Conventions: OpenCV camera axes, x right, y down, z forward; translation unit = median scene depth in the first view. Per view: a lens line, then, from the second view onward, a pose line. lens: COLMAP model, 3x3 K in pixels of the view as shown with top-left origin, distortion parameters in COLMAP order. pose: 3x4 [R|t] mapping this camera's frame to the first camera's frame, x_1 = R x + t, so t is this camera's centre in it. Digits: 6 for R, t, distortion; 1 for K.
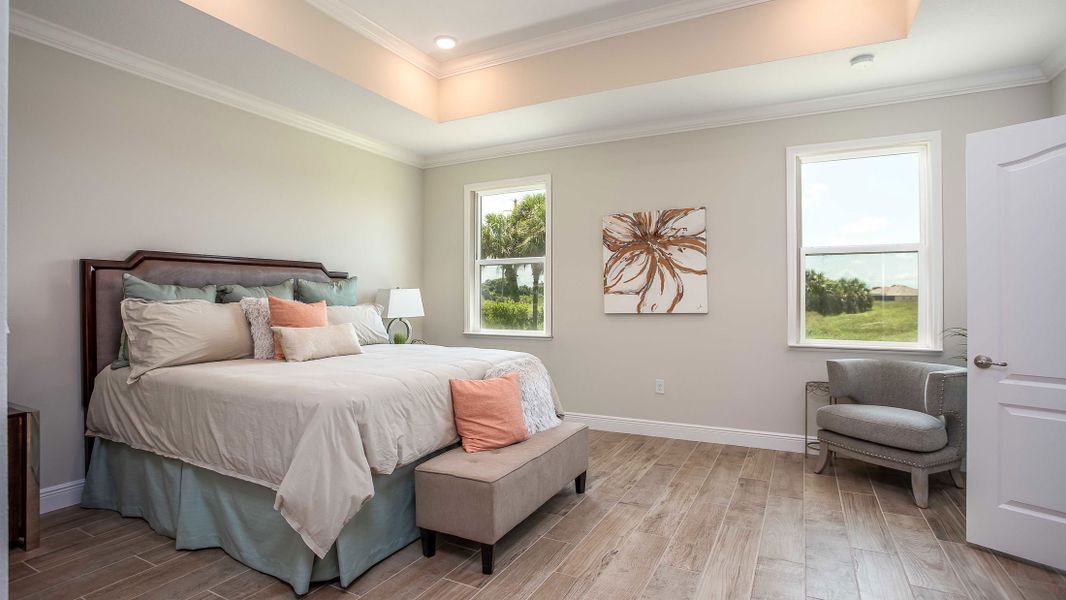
lens RADIAL K [[524.4, 0, 533.1], [0, 524.4, 298.8], [0, 0, 1]] dist [-0.045001, 0.001124]
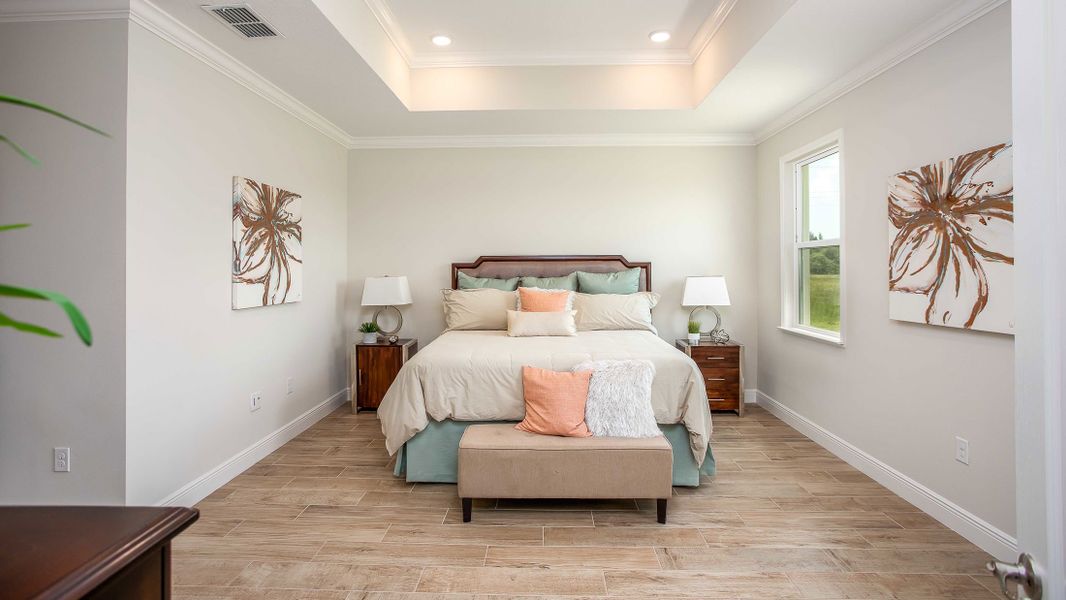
lens RADIAL K [[524.4, 0, 529.6], [0, 524.4, 268.3], [0, 0, 1]] dist [-0.045001, 0.001124]
pose [[0.427013, 0.001382, -0.904244, 0.567616], [0.001974, 0.999995, 0.002460, -0.043424], [0.904243, -0.002836, 0.427009, 0.307920]]
